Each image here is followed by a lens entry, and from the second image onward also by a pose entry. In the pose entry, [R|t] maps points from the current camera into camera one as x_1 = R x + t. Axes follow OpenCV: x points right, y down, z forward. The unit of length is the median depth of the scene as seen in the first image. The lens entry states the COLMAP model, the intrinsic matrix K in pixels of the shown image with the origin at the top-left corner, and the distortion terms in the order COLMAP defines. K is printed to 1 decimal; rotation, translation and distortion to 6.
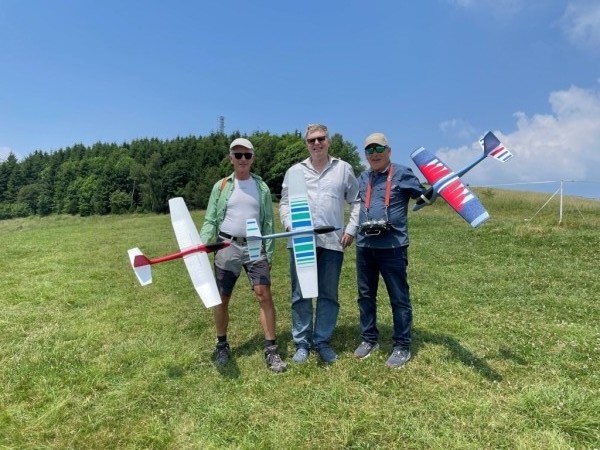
lens RADIAL K [[445.4, 0, 297.0], [0, 445.4, 223.0], [0, 0, 1]] dist [0.049705, -0.064356]
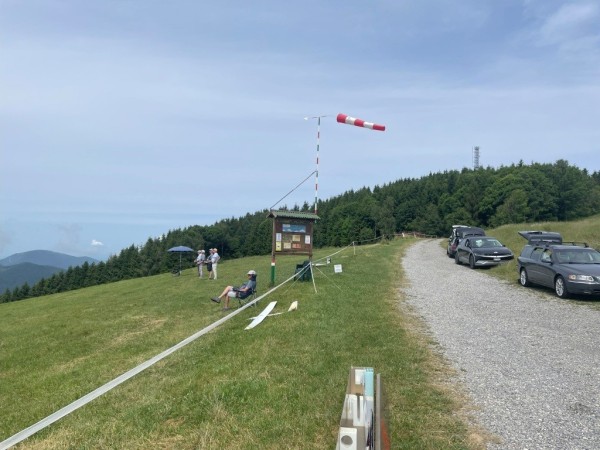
lens RADIAL K [[445.4, 0, 304.0], [0, 445.4, 222.8], [0, 0, 1]] dist [0.049705, -0.064356]
pose [[0.817684, -0.057054, -0.572834, 0.191728], [0.022365, 0.997474, -0.067422, -0.002346], [0.575233, 0.042318, 0.816894, -0.155901]]
